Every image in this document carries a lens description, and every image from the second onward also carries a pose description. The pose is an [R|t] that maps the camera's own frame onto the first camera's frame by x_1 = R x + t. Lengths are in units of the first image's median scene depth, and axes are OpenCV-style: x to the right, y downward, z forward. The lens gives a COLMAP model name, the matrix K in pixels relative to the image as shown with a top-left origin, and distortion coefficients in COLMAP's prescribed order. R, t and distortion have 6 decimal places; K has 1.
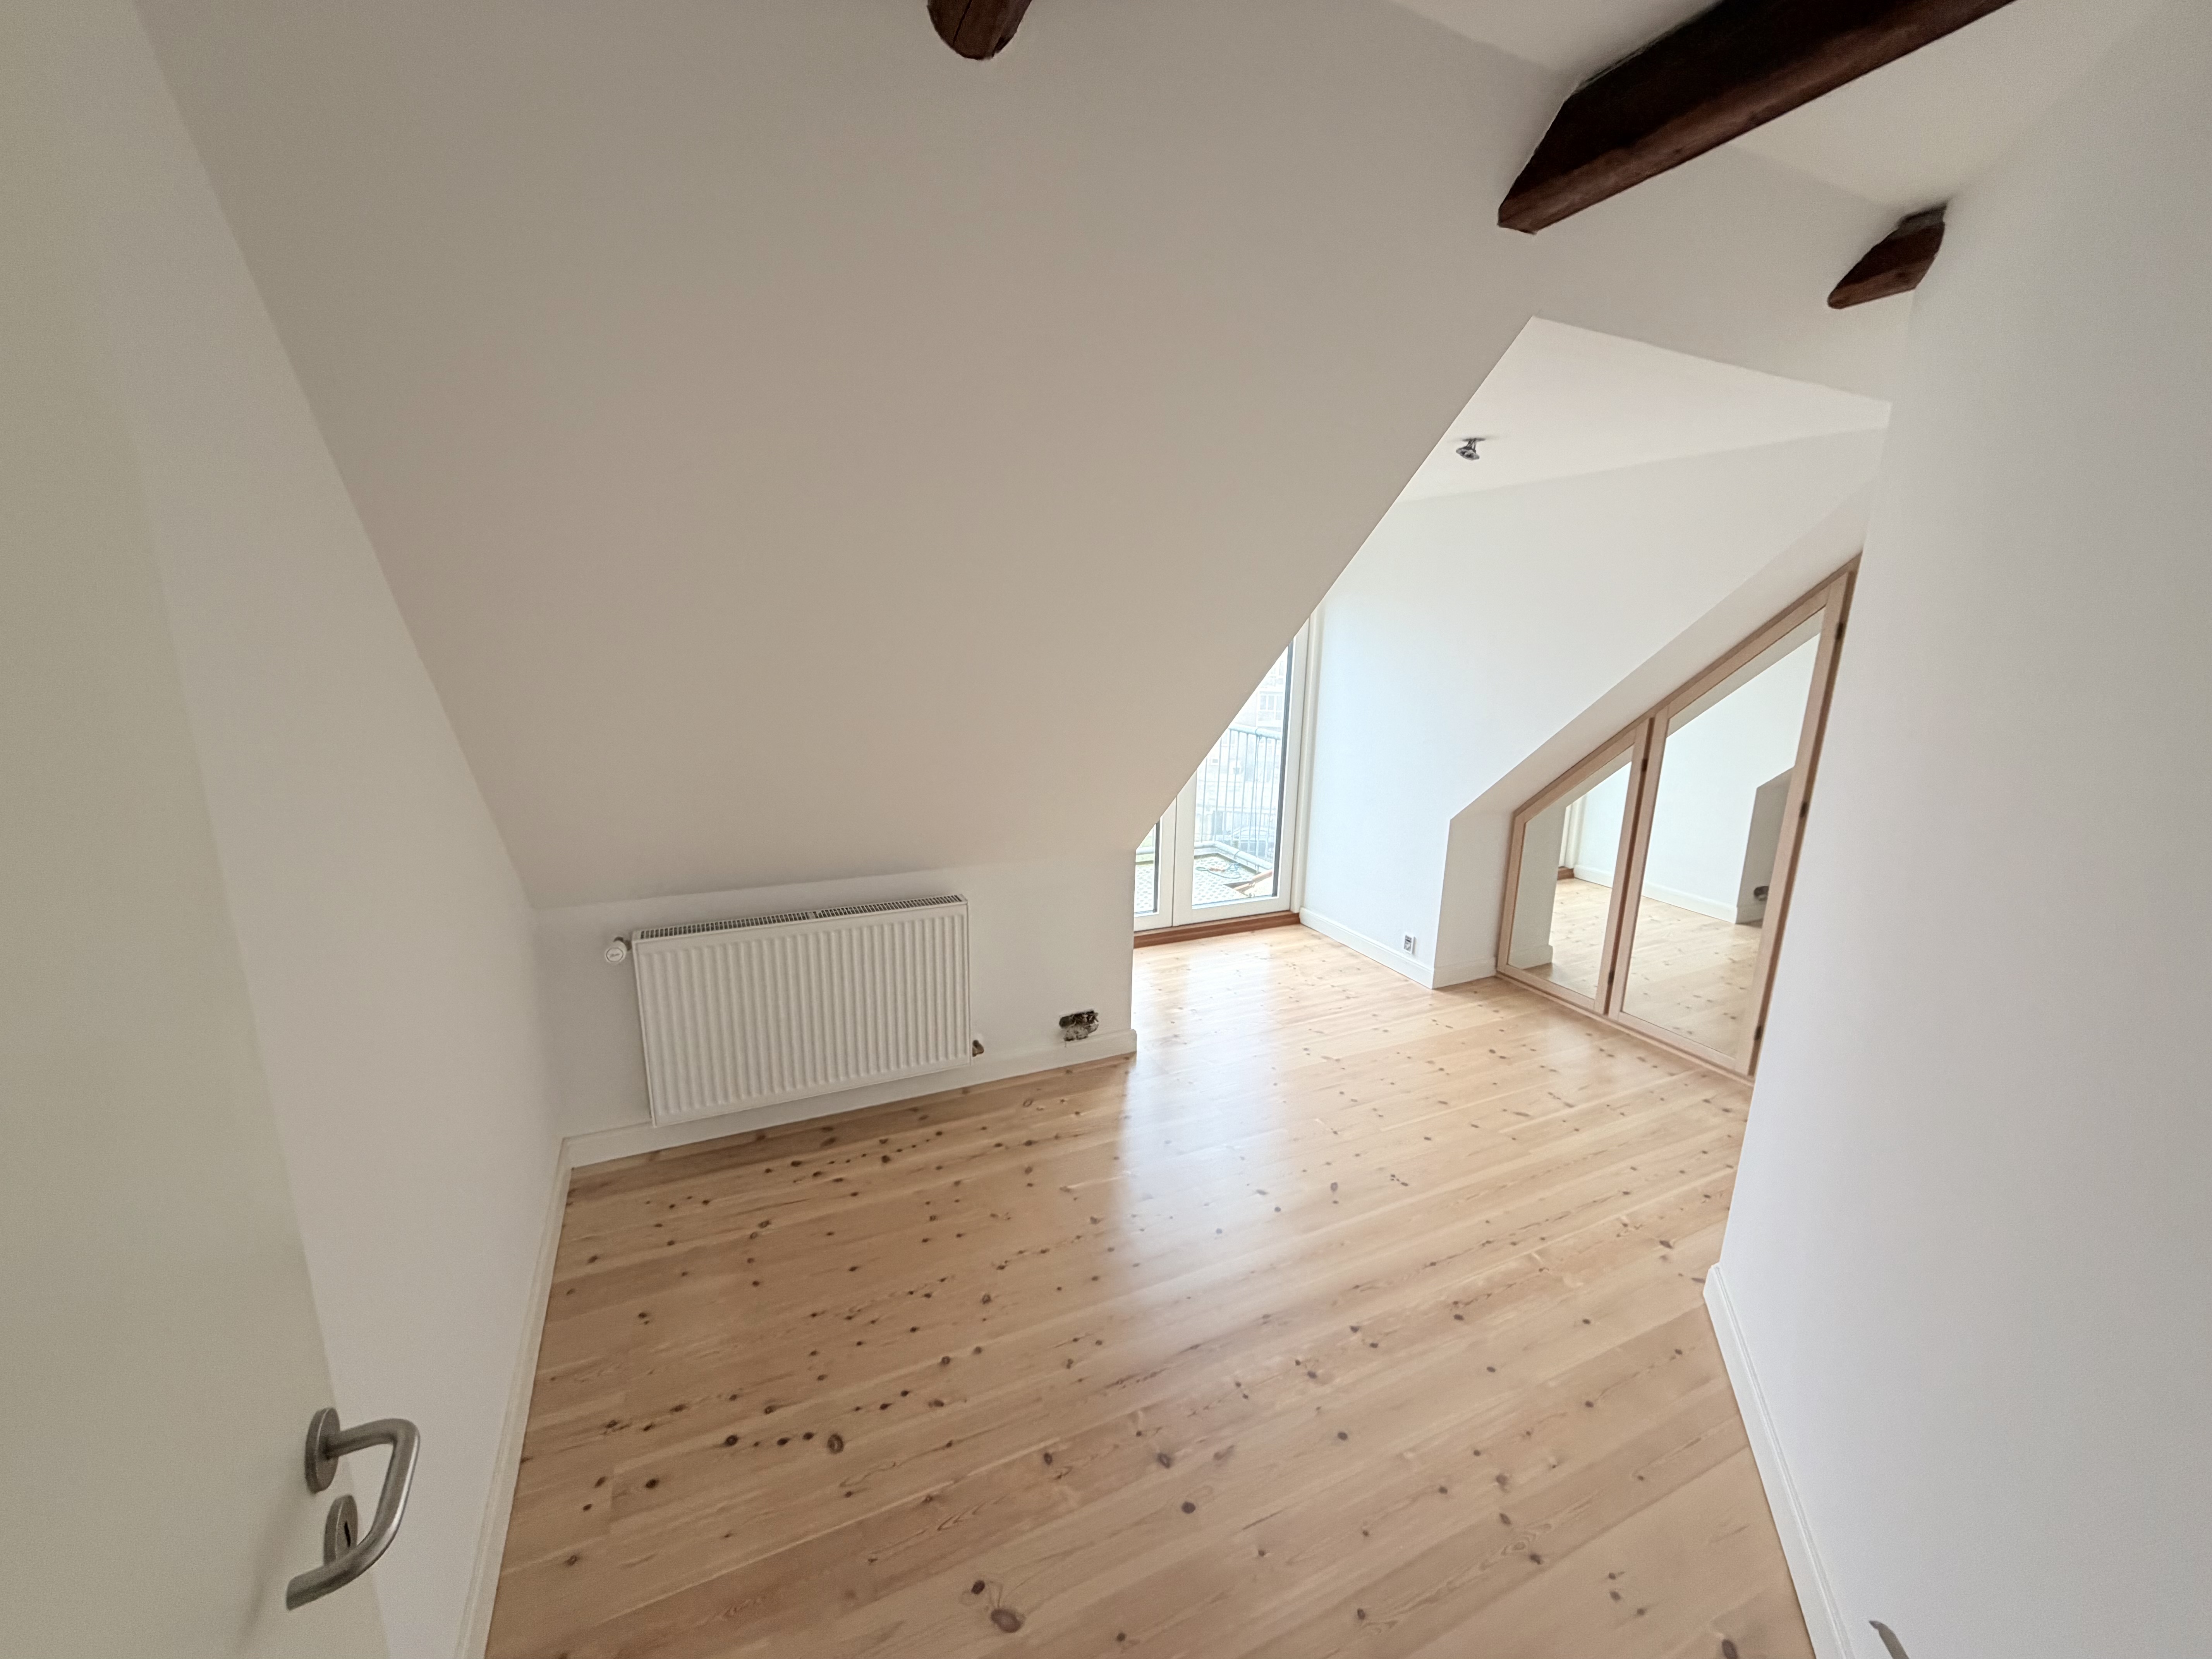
lens RADIAL K [[878.0, 0, 1101.1], [0, 878.0, 830.2], [0, 0, 1]] dist [0.002144, -0.000586]
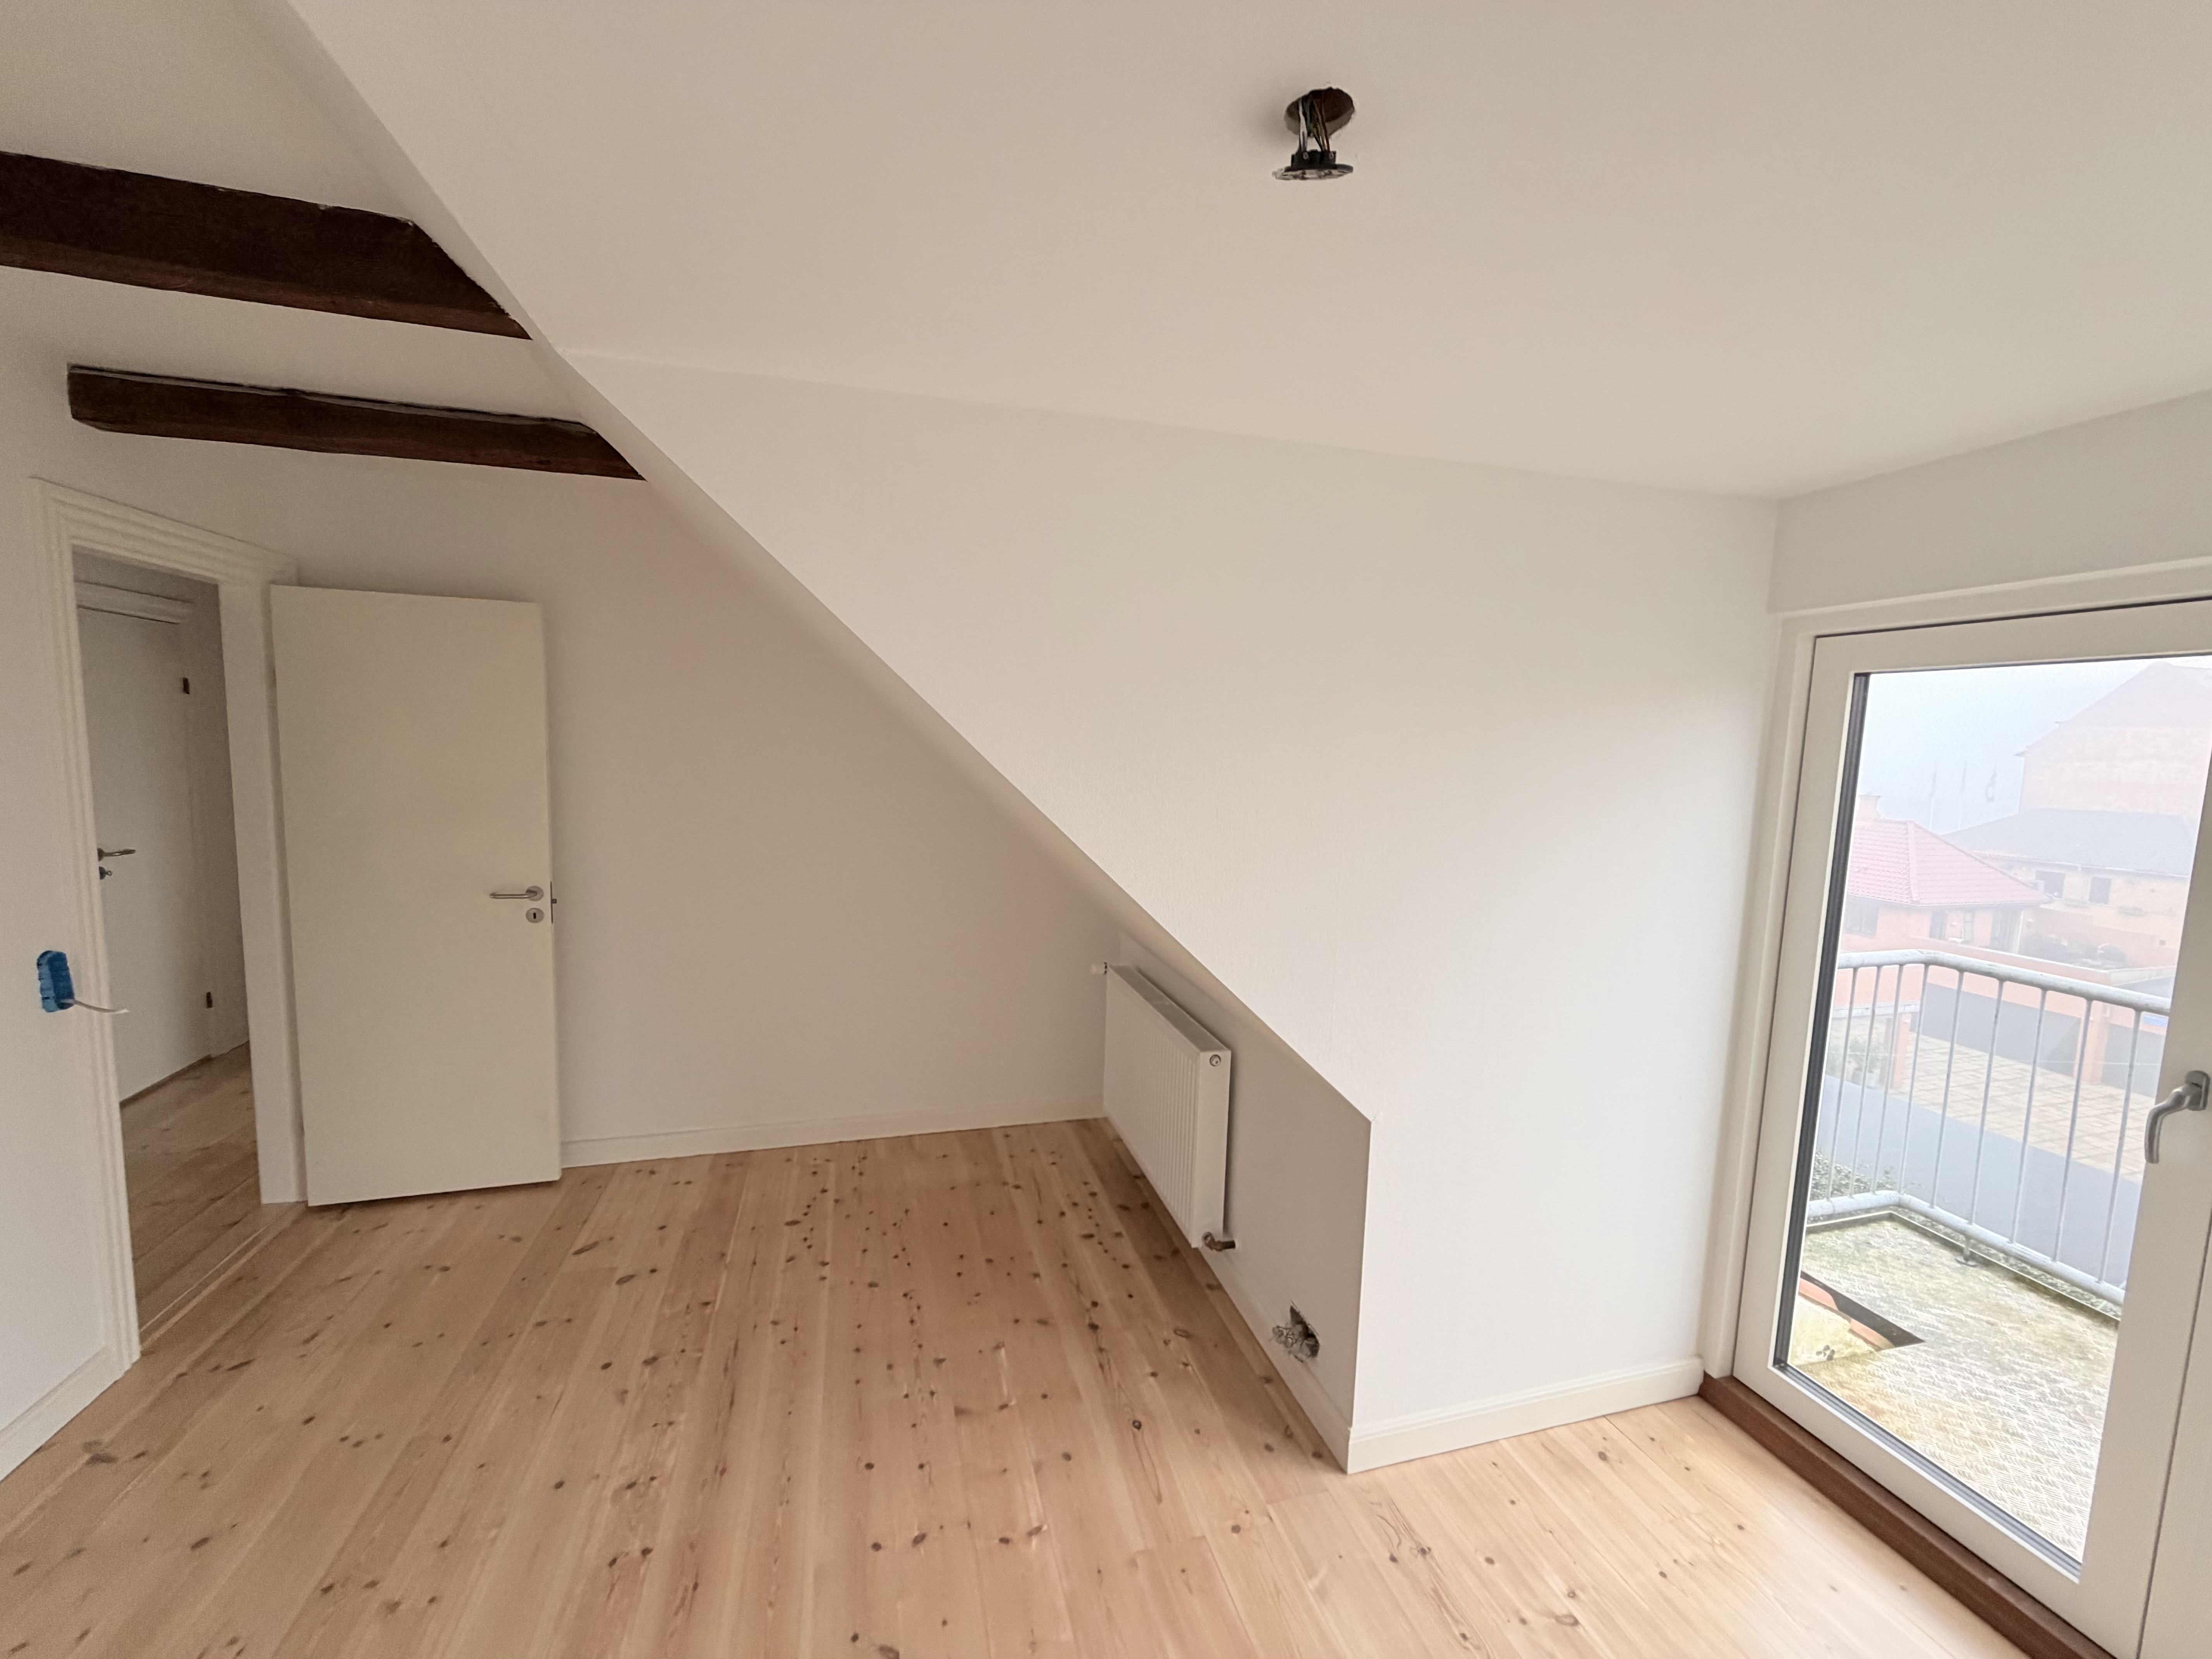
lens RADIAL K [[878.0, 0, 1101.1], [0, 878.0, 830.2], [0, 0, 1]] dist [0.002144, -0.000586]
pose [[-0.164153, 0.077803, -0.983362, 1.017069], [-0.253951, 0.959950, 0.118343, -0.300152], [0.953186, 0.269152, -0.137820, 1.393200]]
